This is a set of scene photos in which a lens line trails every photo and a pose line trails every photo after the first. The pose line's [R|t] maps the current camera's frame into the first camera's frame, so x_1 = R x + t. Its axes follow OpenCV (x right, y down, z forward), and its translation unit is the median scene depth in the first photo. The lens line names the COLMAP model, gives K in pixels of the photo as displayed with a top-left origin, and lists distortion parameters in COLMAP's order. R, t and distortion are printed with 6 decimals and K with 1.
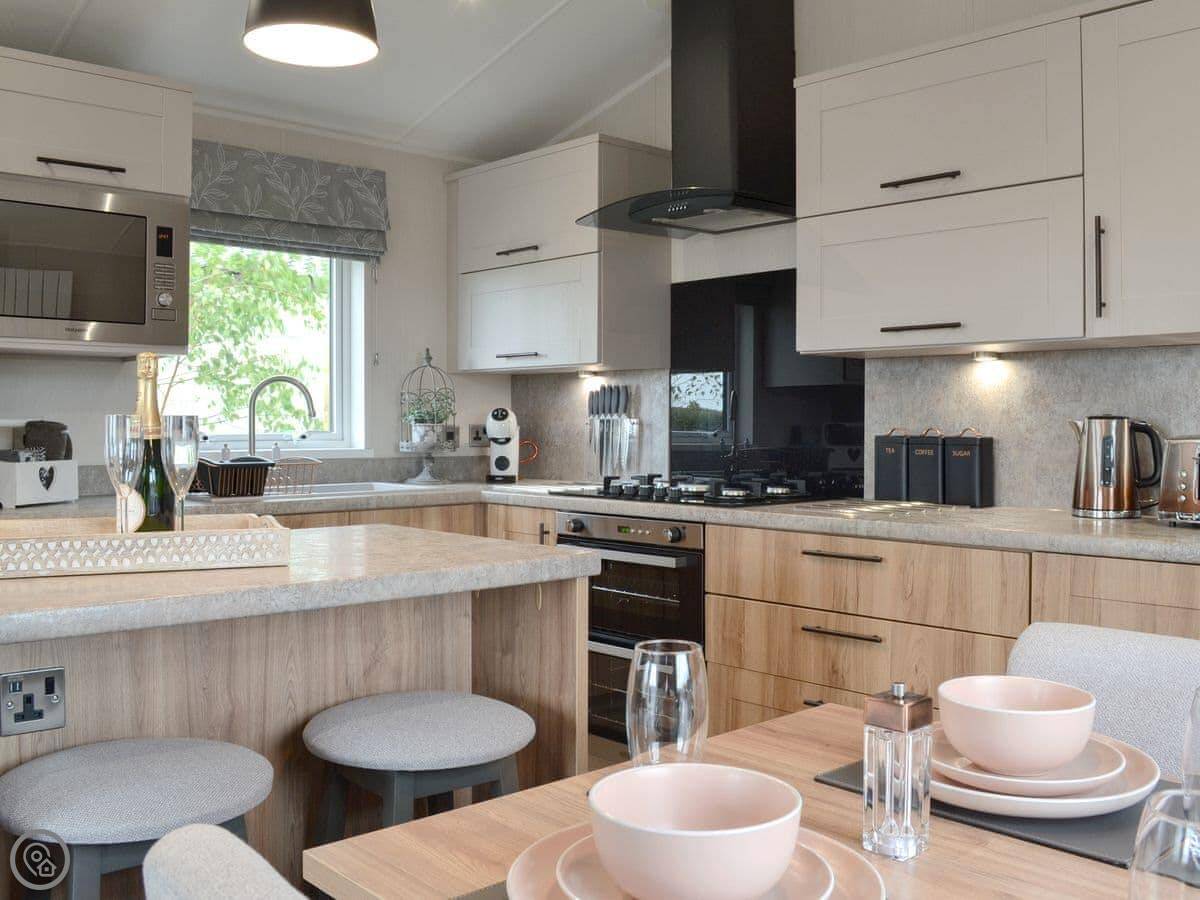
lens RADIAL K [[1143.2, 0, 595.5], [0, 1143.2, 439.6], [0, 0, 1]] dist [-0.086128, 0.000000]
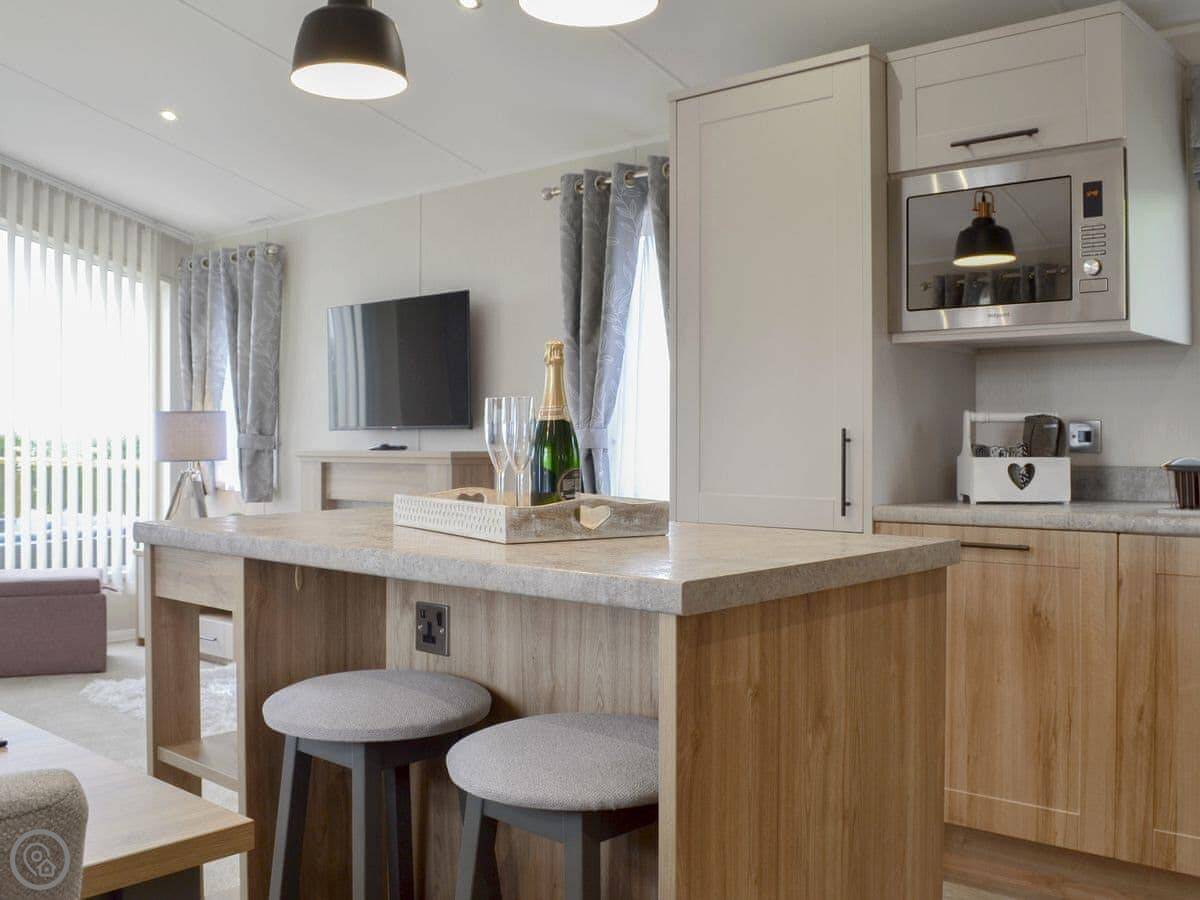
lens RADIAL K [[1143.2, 0, 603.3], [0, 1143.2, 436.5], [0, 0, 1]] dist [-0.086128, 0.000000]
pose [[0.093386, 0.001110, -0.995629, 0.677647], [-0.017402, 0.999848, -0.000518, 0.013484], [0.995478, 0.017374, 0.093391, 0.910189]]
